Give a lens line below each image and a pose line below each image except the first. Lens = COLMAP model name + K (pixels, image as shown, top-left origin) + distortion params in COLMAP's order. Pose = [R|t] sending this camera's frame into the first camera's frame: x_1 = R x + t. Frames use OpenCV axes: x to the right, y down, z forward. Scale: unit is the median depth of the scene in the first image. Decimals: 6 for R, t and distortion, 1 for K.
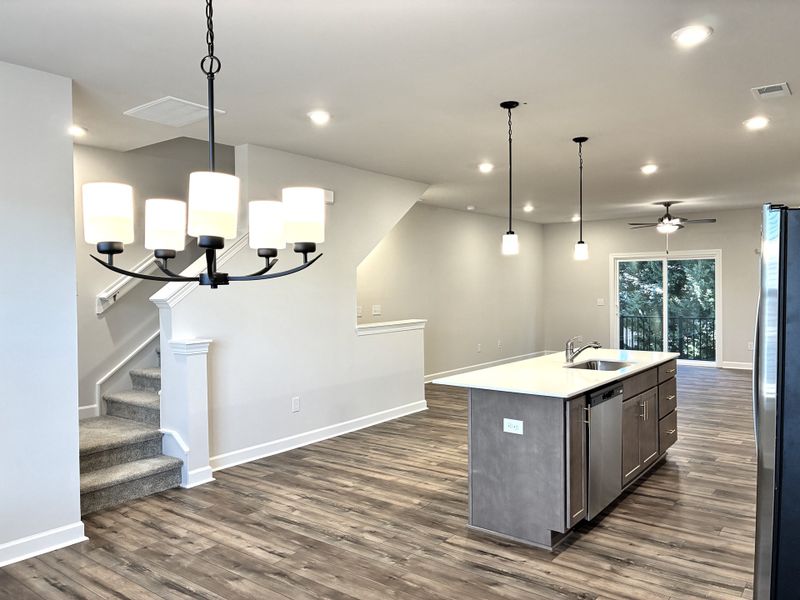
lens RADIAL K [[611.1, 0, 397.6], [0, 611.1, 297.9], [0, 0, 1]] dist [0.056068, -0.071238]
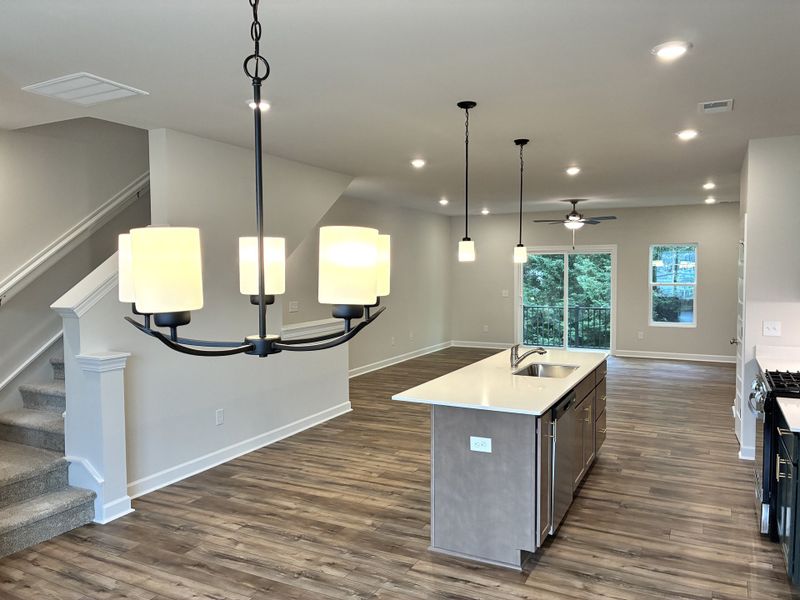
lens RADIAL K [[609.5, 0, 403.9], [0, 609.5, 299.4], [0, 0, 1]] dist [0.072084, -0.094691]
pose [[0.981330, -0.003525, 0.192302, -0.098962], [-0.002449, 0.999522, 0.030818, -0.041320], [-0.192318, -0.030713, 0.980852, 0.074648]]
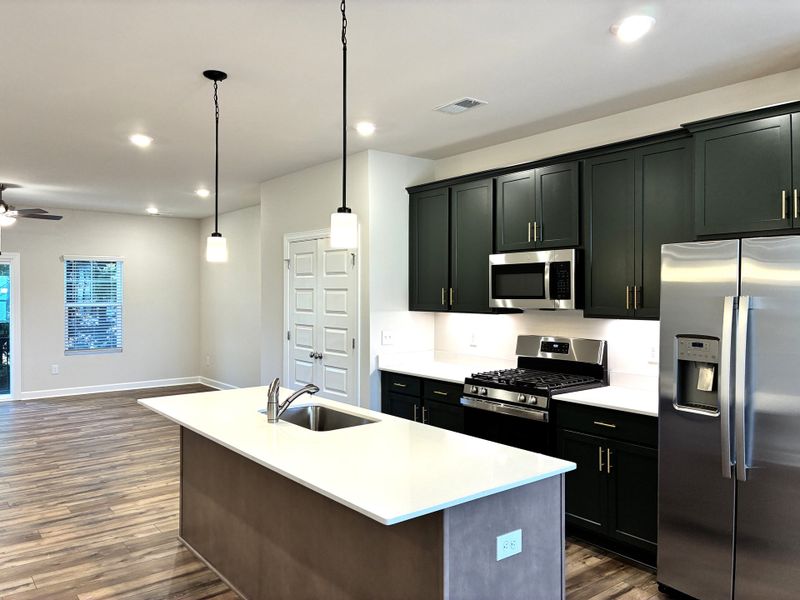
lens RADIAL K [[614.9, 0, 398.4], [0, 614.9, 296.4], [0, 0, 1]] dist [0.050291, -0.057631]
pose [[0.245966, -0.000198, 0.969278, -0.357432], [0.018270, 0.999823, -0.004432, -0.023924], [-0.969106, 0.018799, 0.245927, 0.824543]]
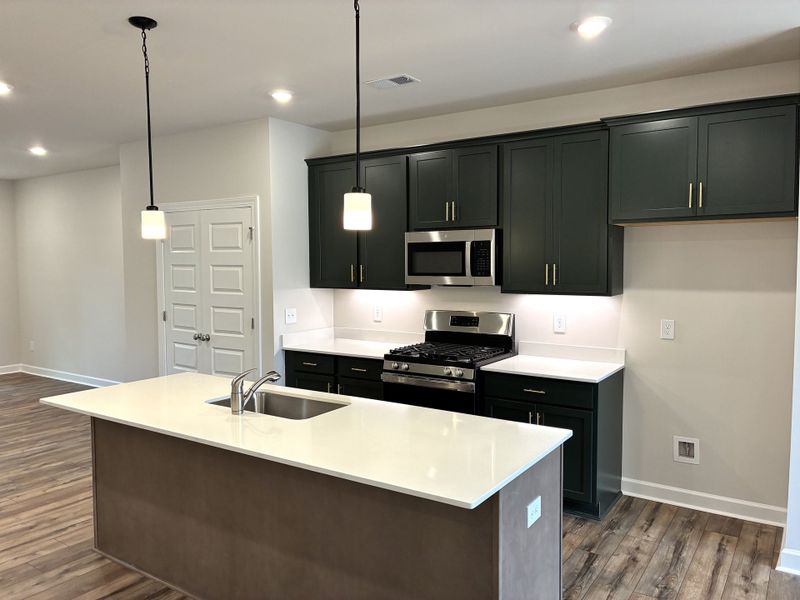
lens RADIAL K [[609.5, 0, 403.9], [0, 609.5, 299.4], [0, 0, 1]] dist [0.072084, -0.094691]
pose [[-0.063110, -0.052306, 0.996635, -0.363586], [0.023731, 0.998265, 0.053894, -0.038676], [-0.997724, 0.027052, -0.061759, 1.009351]]
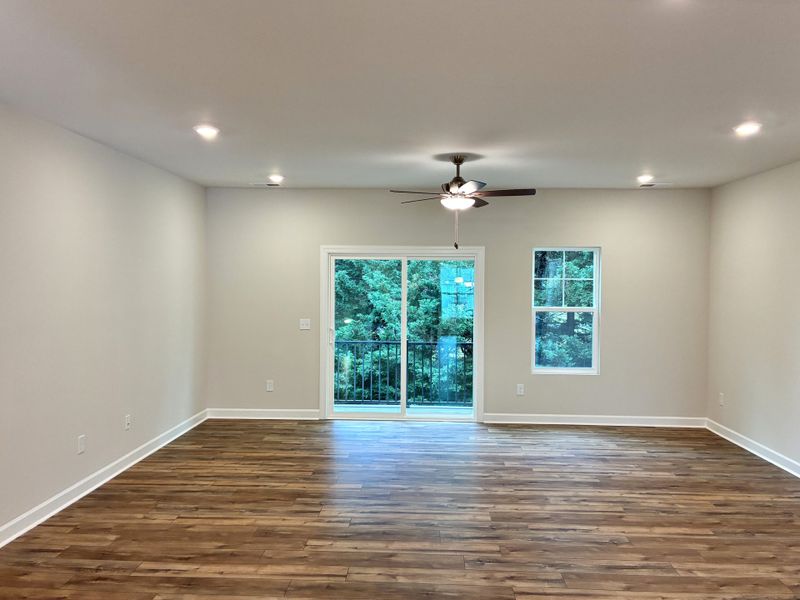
lens RADIAL K [[616.7, 0, 400.0], [0, 616.7, 300.0], [0, 0, 1]] dist [0.057028, -0.053284]
pose [[0.817911, -0.000831, 0.575344, 0.163145], [-0.004962, 0.999952, 0.008499, -0.065345], [-0.575323, -0.009806, 0.817867, 1.289644]]
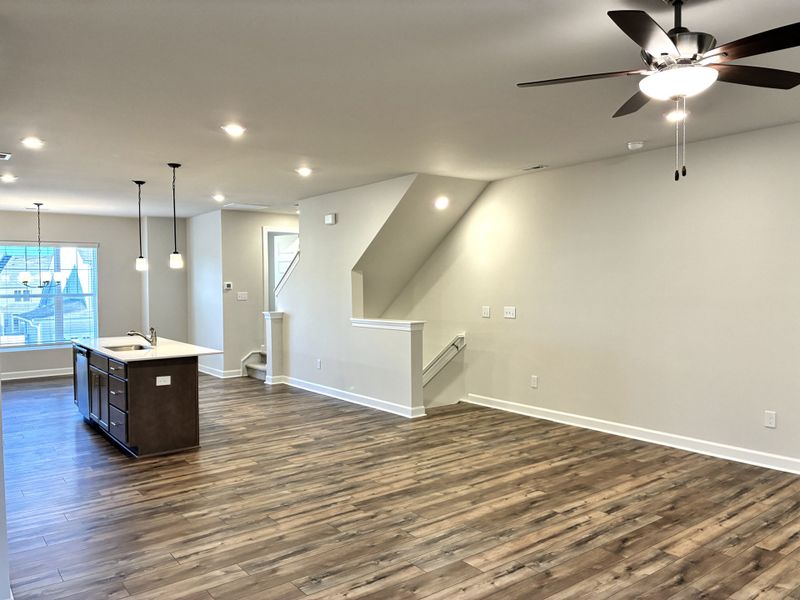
lens RADIAL K [[607.4, 0, 395.9], [0, 607.4, 297.8], [0, 0, 1]] dist [0.004421, -0.006145]
pose [[-0.264978, 0.036017, -0.963581, 1.651580], [-0.007333, 0.999198, 0.039365, -0.064911], [0.964226, 0.017497, -0.264502, 2.159783]]
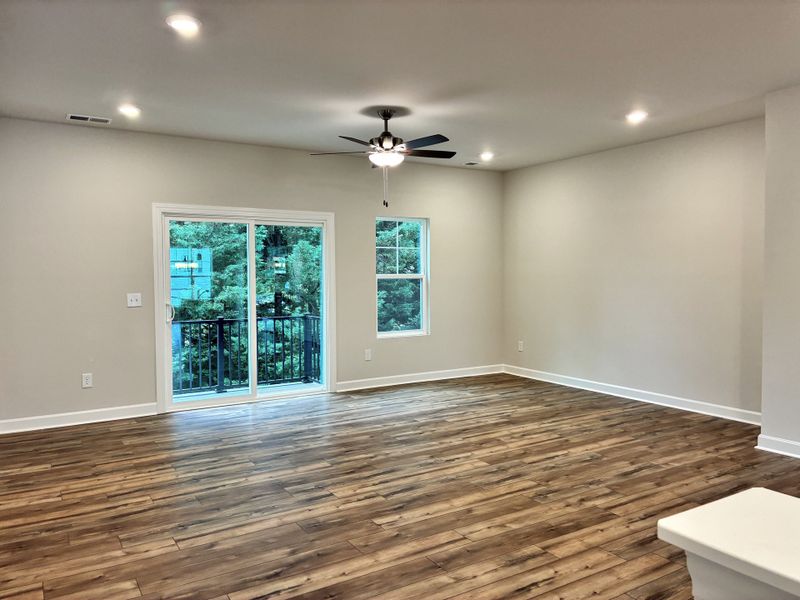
lens RADIAL K [[605.5, 0, 400.9], [0, 605.5, 296.7], [0, 0, 1]] dist [0.055091, -0.056382]
pose [[0.350461, -0.029550, 0.936111, -0.144529], [0.021133, 0.999497, 0.023639, -0.007443], [-0.936339, 0.011499, 0.350909, 1.814814]]
